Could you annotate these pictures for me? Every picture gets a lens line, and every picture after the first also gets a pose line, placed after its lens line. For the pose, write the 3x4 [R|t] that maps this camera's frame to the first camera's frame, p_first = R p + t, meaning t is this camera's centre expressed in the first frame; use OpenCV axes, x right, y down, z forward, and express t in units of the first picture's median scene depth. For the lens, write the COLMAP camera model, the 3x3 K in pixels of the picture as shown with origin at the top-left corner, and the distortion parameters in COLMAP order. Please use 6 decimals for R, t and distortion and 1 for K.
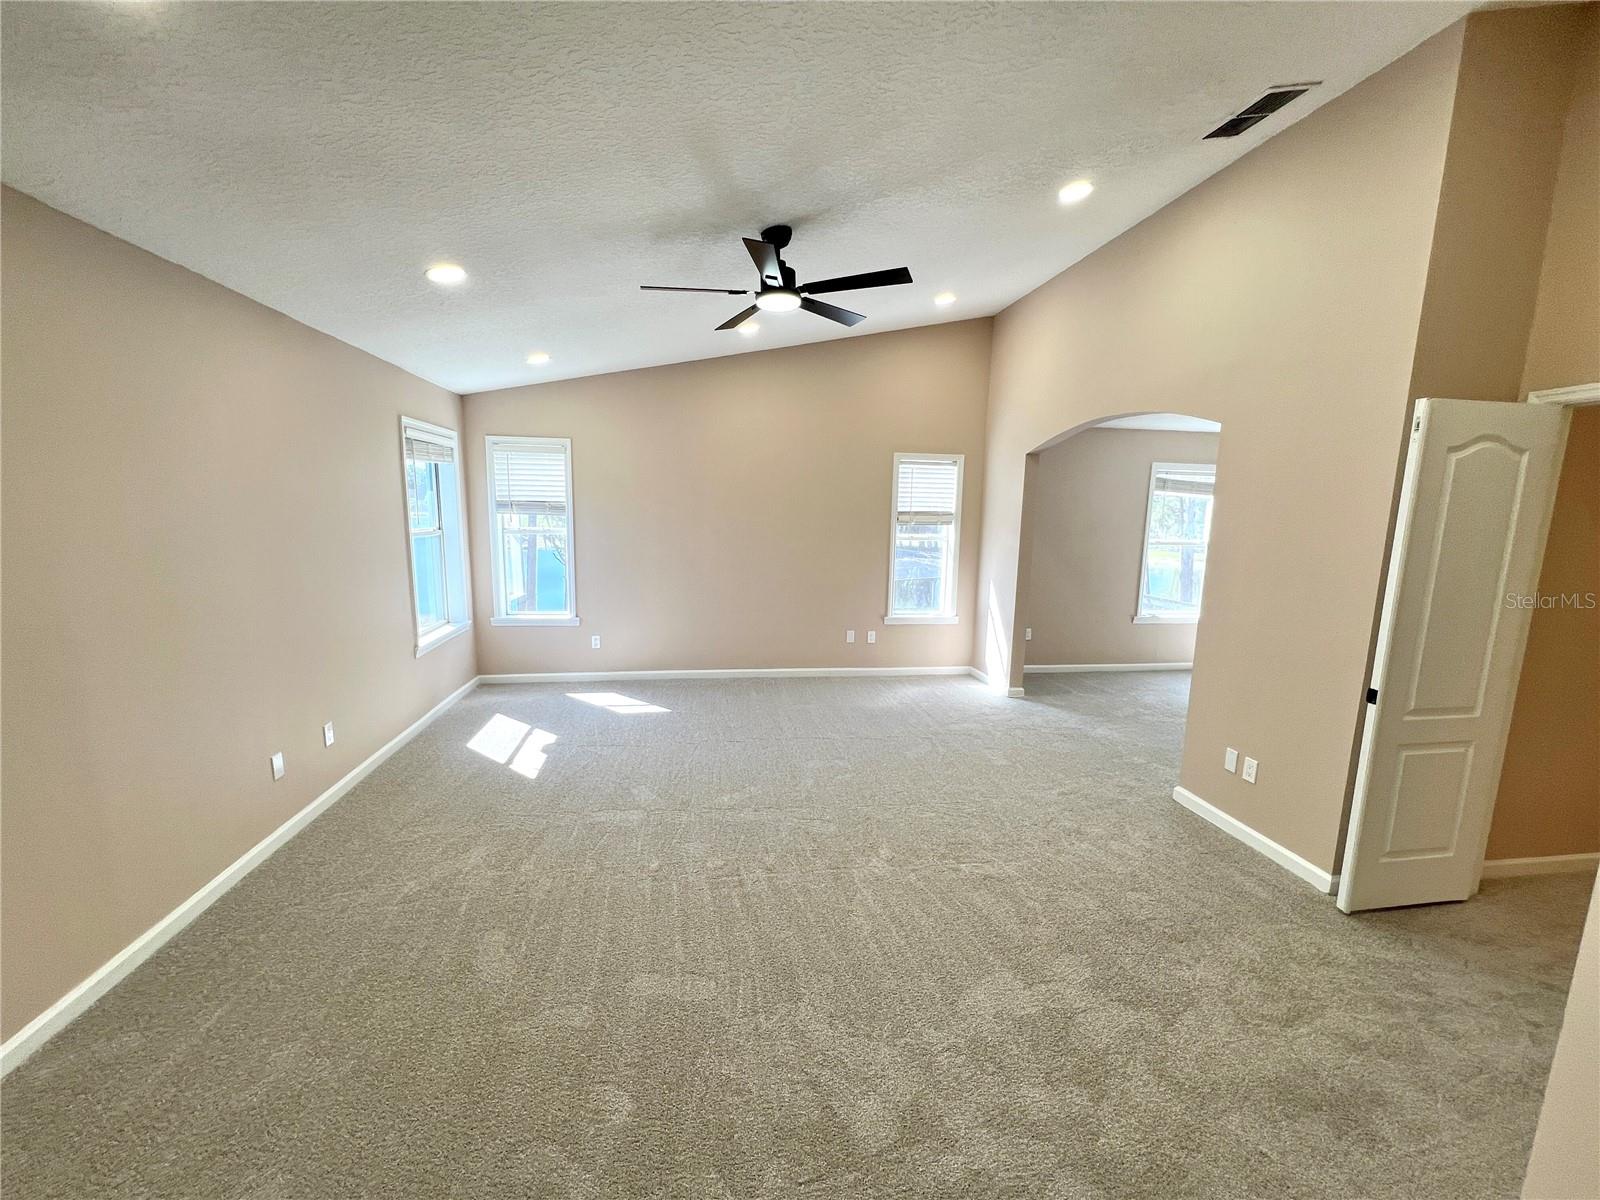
lens RADIAL K [[638.3, 0, 802.0], [0, 638.3, 604.5], [0, 0, 1]] dist [0.000543, 0.000168]
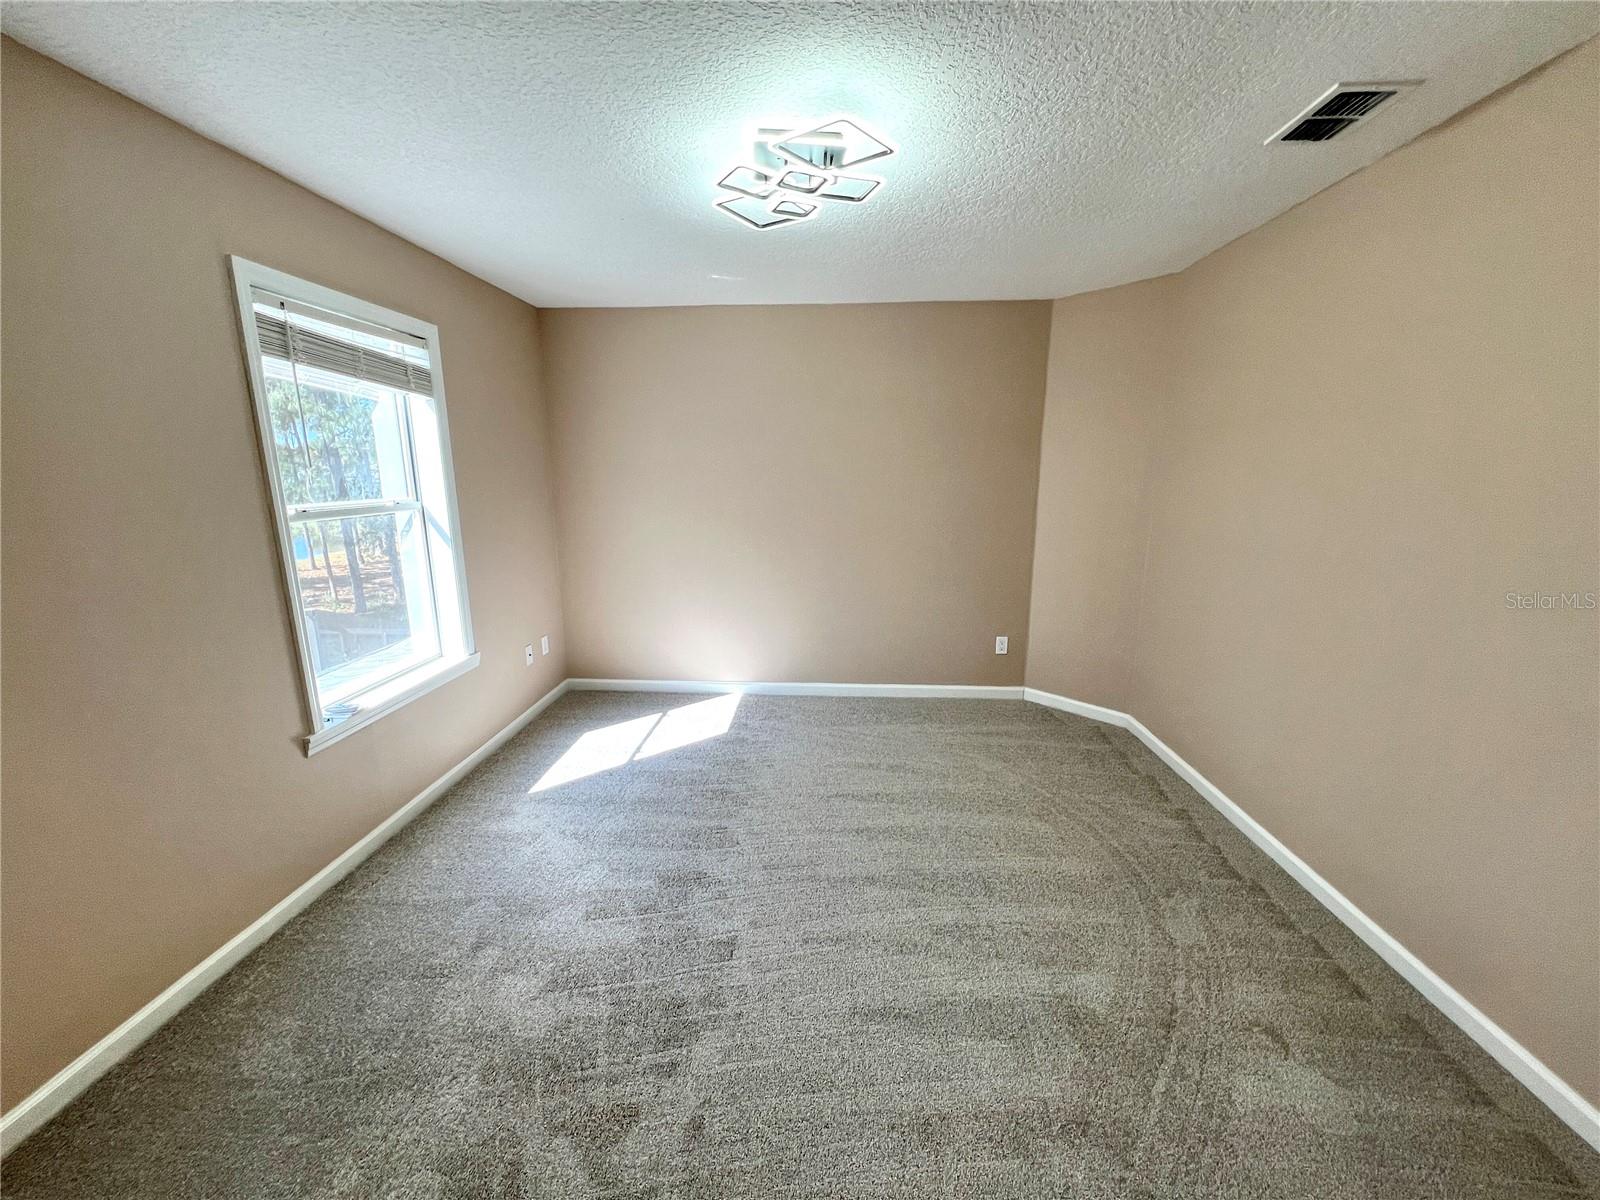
lens RADIAL K [[638.3, 0, 802.0], [0, 638.3, 604.5], [0, 0, 1]] dist [0.000543, 0.000168]
pose [[0.217312, -0.226492, 0.949461, 0.326874], [0.154024, 0.968478, 0.195775, -0.091493], [-0.963874, 0.103695, 0.245347, 0.790608]]
